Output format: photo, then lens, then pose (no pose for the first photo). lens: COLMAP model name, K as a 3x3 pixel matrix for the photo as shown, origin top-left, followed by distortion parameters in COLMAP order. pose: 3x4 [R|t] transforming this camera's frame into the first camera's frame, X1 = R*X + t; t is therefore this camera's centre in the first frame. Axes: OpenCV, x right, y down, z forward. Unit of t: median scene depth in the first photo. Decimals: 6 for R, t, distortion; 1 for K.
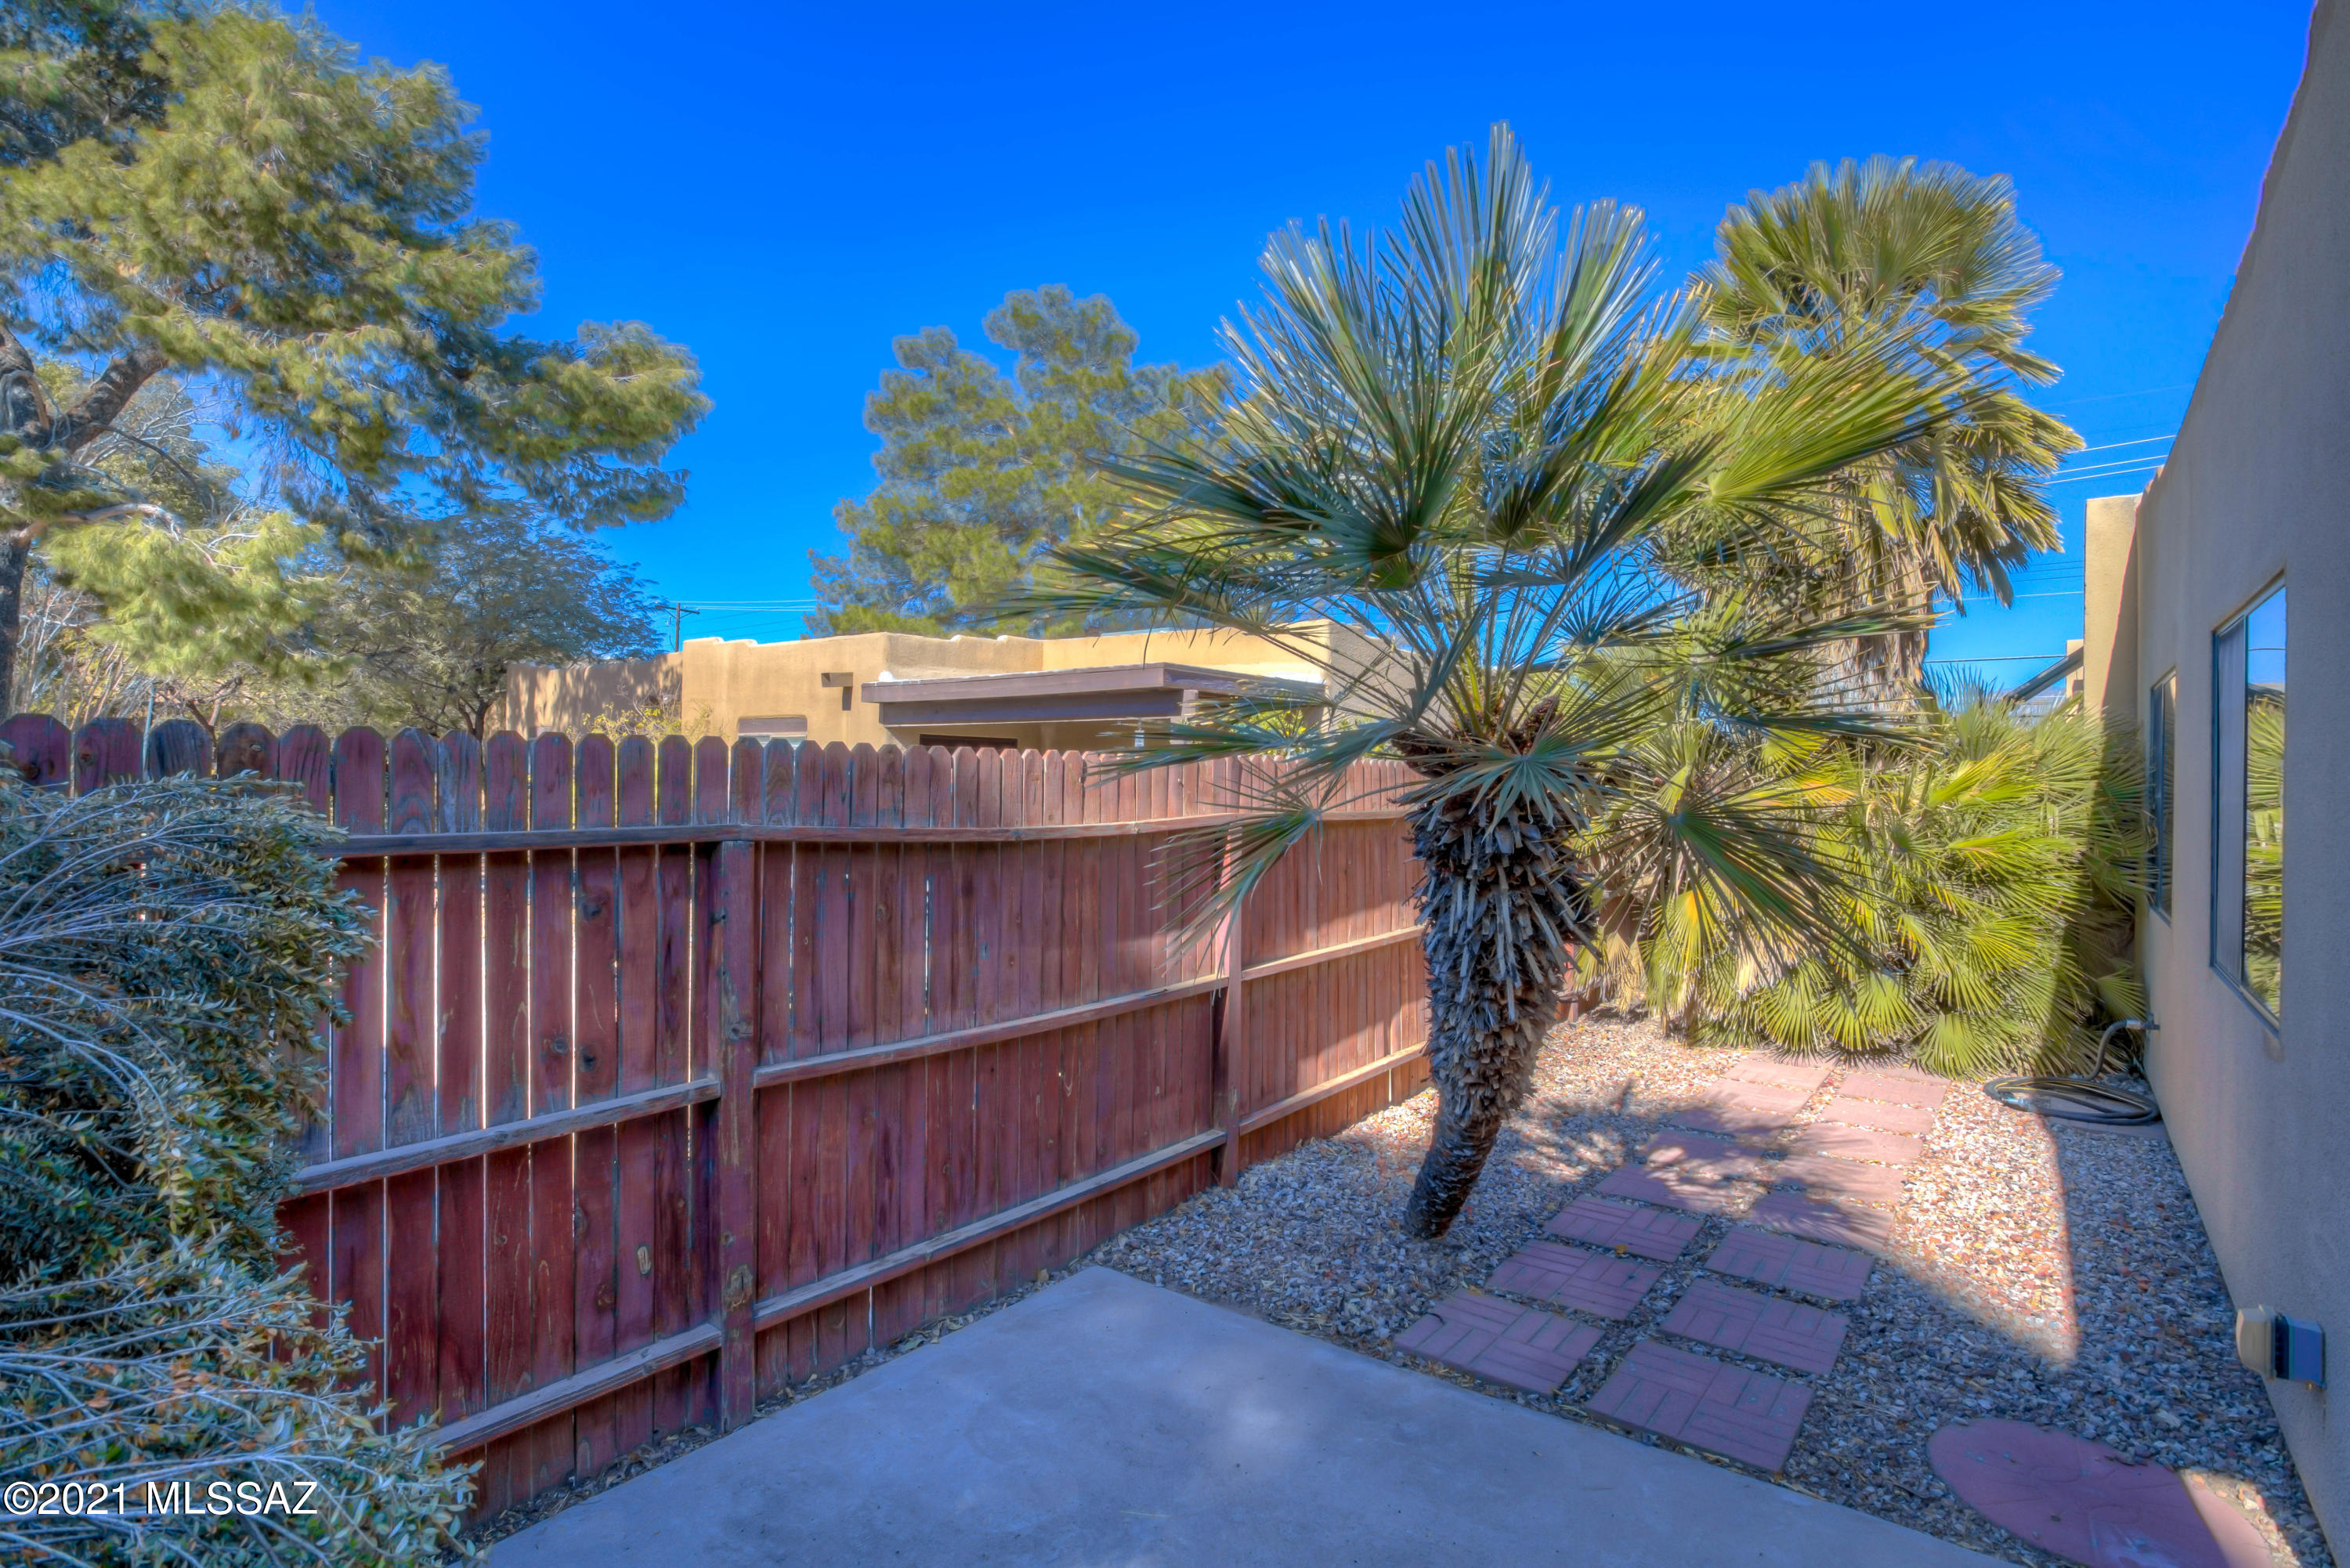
lens RADIAL K [[1155.3, 0, 1150.9], [0, 1155.3, 747.8], [0, 0, 1]] dist [-0.058930, 0.026282]
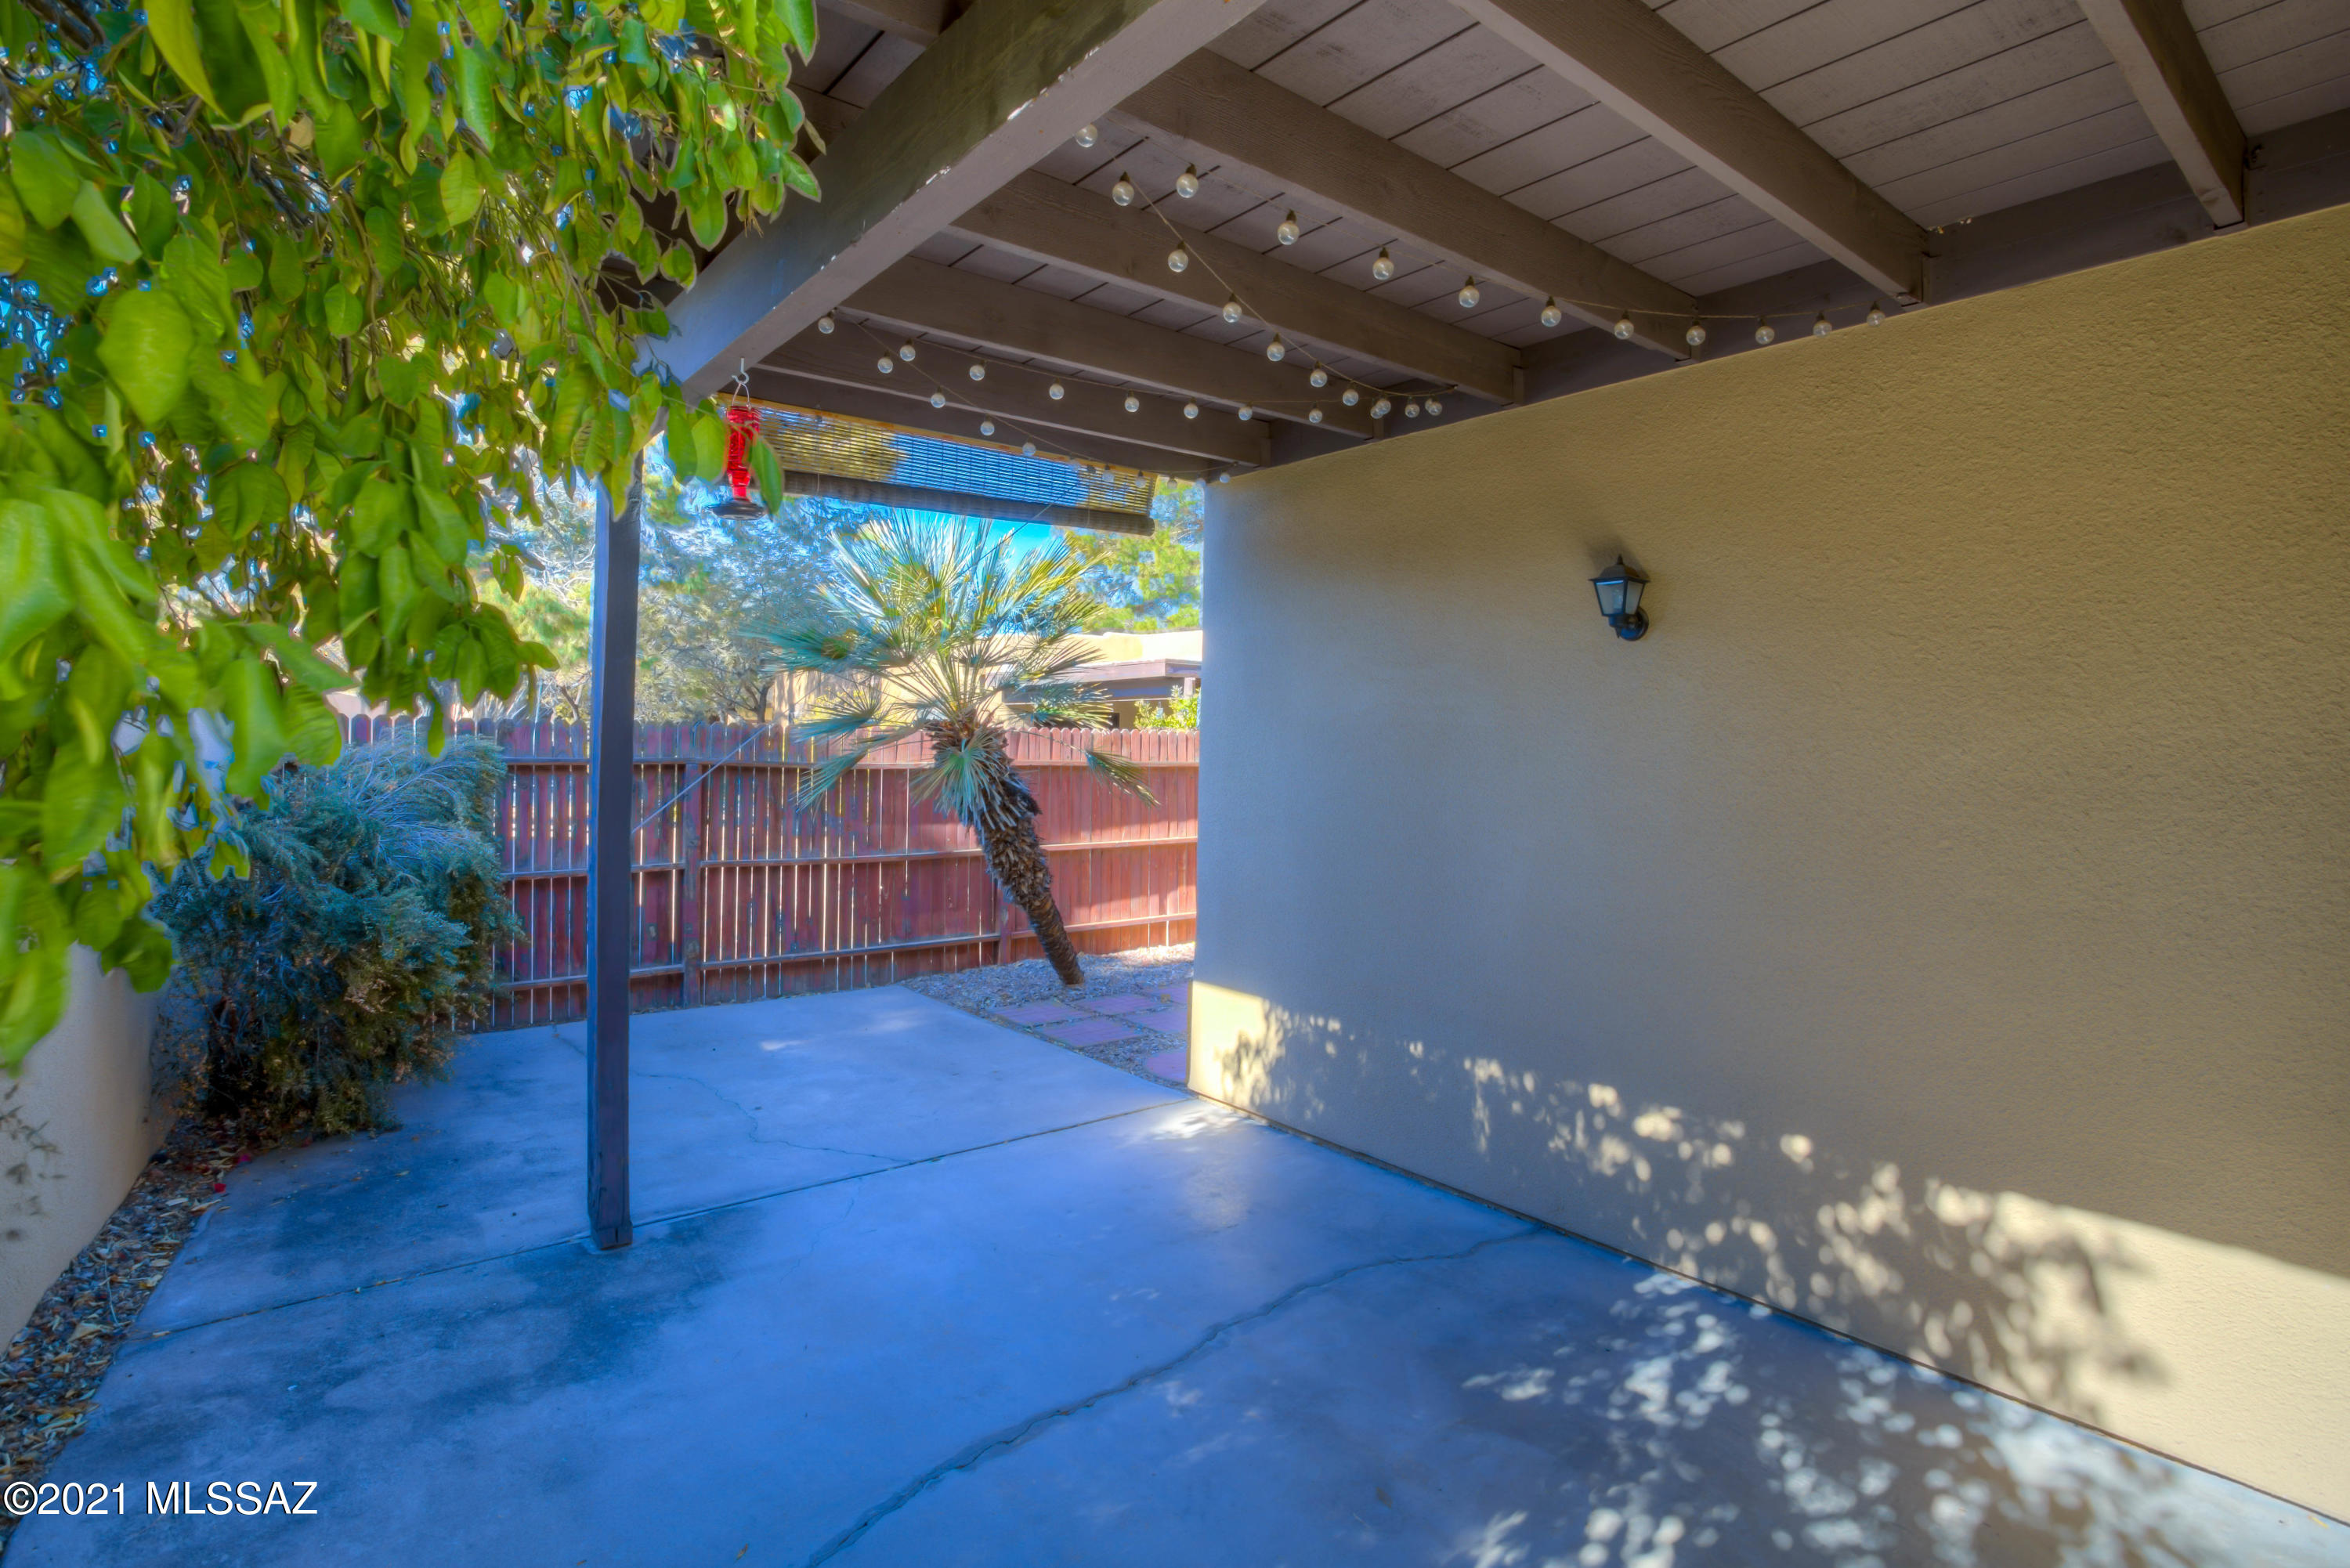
lens RADIAL K [[1157.4, 0, 1173.4], [0, 1157.4, 728.9], [0, 0, 1]] dist [-0.015400, 0.000631]
pose [[0.970982, 0.000585, -0.239150, 0.768161], [0.002180, 0.999934, 0.011296, -0.012517], [0.239141, -0.011489, 0.970917, -0.723498]]
